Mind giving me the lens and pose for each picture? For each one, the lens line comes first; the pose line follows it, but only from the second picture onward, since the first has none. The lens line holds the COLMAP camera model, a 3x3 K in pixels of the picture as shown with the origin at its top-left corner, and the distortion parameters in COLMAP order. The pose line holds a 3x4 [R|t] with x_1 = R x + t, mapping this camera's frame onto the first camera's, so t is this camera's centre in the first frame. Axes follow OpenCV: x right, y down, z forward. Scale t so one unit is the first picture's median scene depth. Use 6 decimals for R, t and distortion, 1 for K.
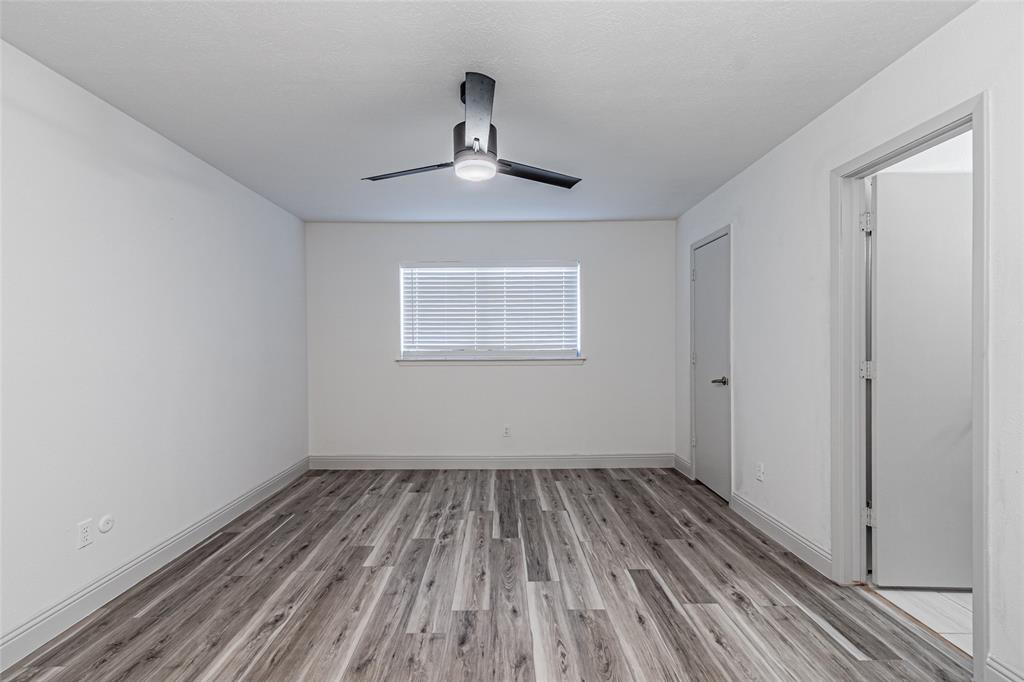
lens RADIAL K [[444.7, 0, 509.9], [0, 444.7, 341.9], [0, 0, 1]] dist [0.006474, -0.000875]
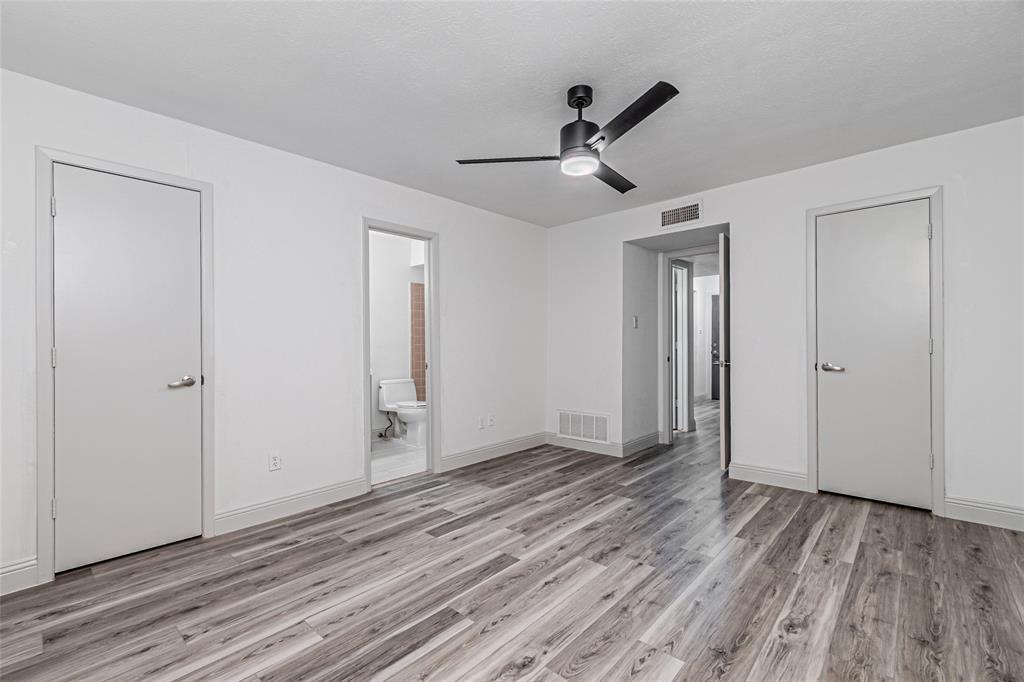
lens RADIAL K [[444.7, 0, 511.1], [0, 444.7, 343.4], [0, 0, 1]] dist [0.006474, -0.000875]
pose [[-0.728050, 0.014608, 0.685369, -0.641281], [0.014978, 0.999873, -0.005401, 0.060299], [-0.685361, 0.006333, -0.728176, 1.764104]]
